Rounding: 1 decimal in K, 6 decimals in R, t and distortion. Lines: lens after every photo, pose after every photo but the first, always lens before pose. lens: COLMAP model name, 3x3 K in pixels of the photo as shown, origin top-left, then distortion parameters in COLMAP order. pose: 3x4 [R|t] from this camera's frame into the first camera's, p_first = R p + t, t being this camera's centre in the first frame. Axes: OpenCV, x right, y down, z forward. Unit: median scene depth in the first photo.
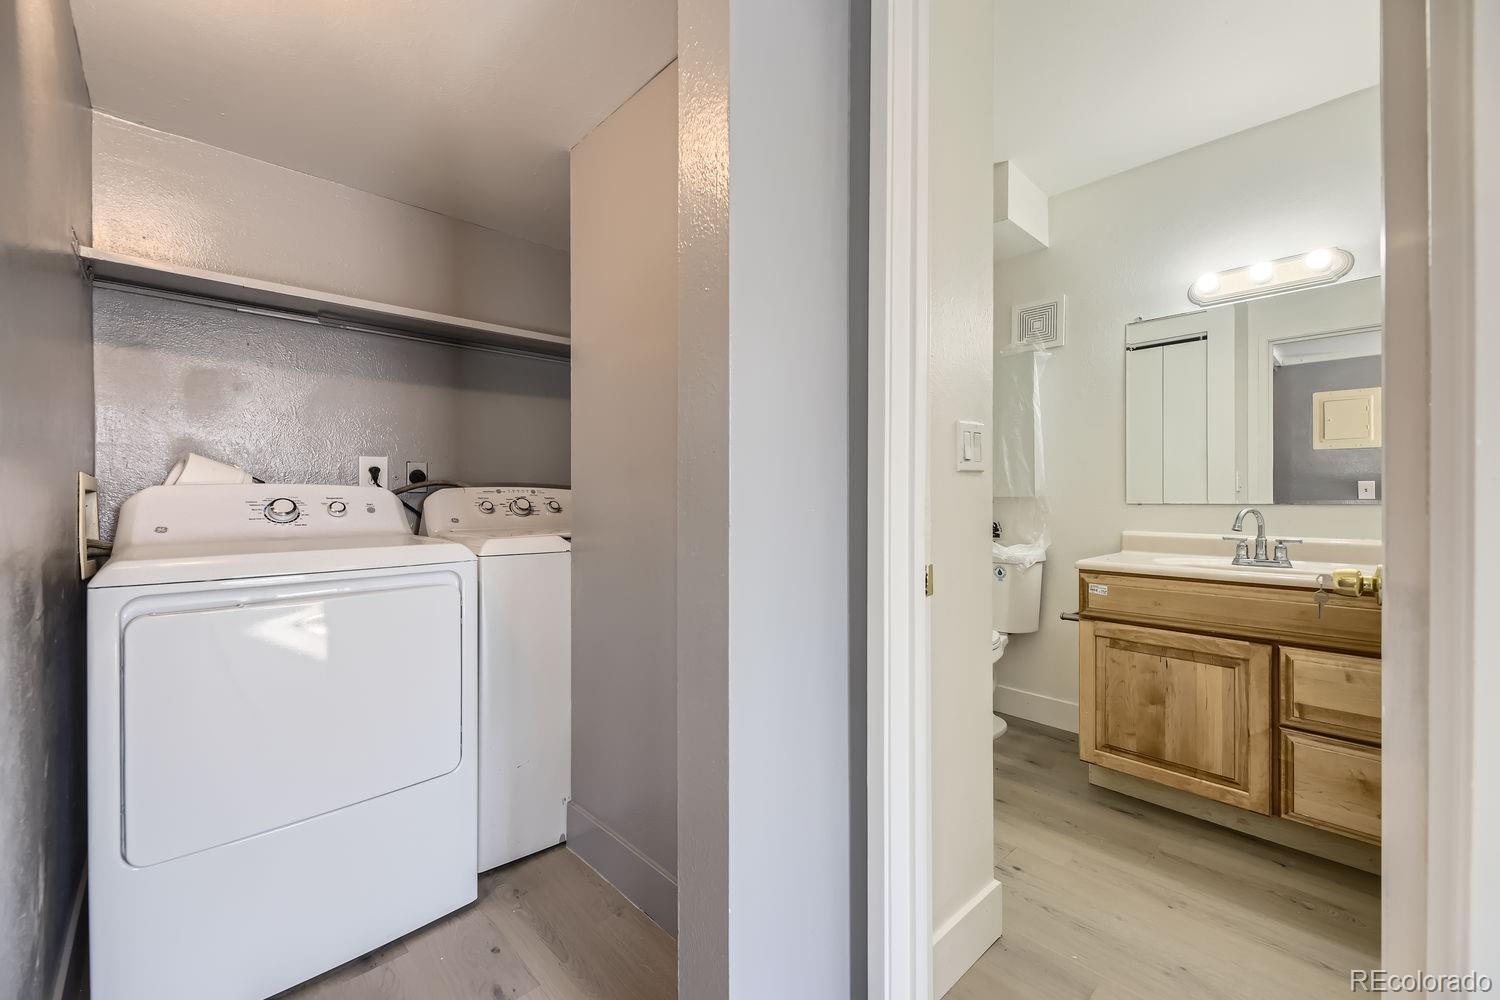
lens RADIAL K [[603.3, 0, 747.2], [0, 603.3, 498.4], [0, 0, 1]] dist [0.006359, -0.002227]
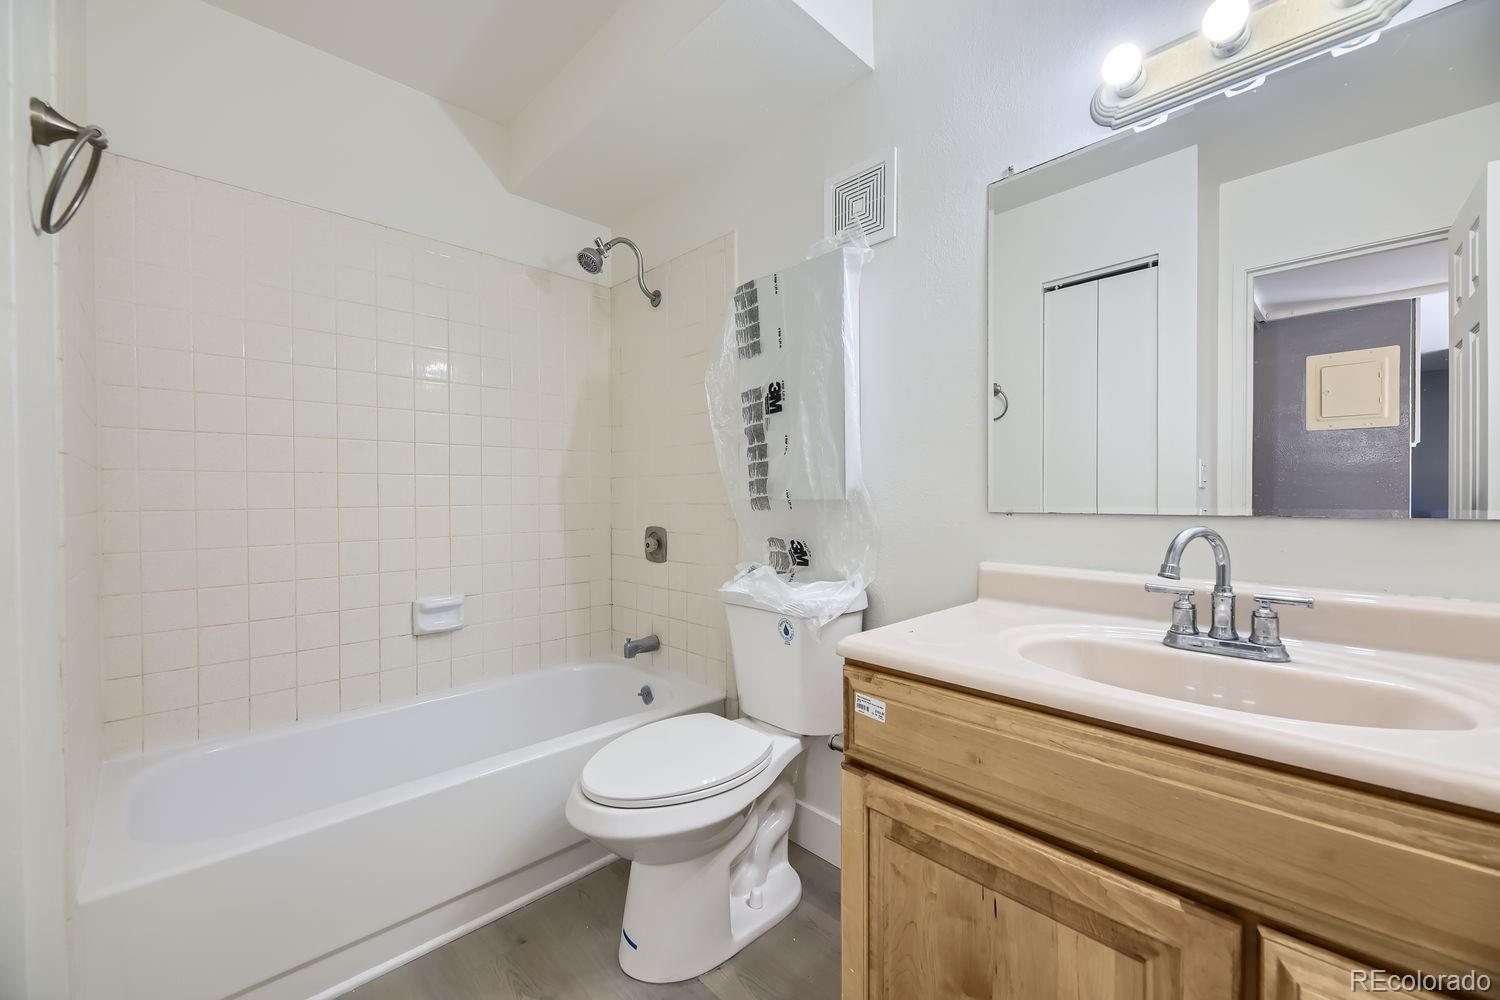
lens RADIAL K [[603.3, 0, 751.9], [0, 603.3, 498.5], [0, 0, 1]] dist [0.006359, -0.002227]
pose [[0.999770, -0.003537, 0.021167, 0.474582], [0.003410, 0.999976, 0.006065, -0.009353], [-0.021188, -0.005991, 0.999758, 0.540076]]
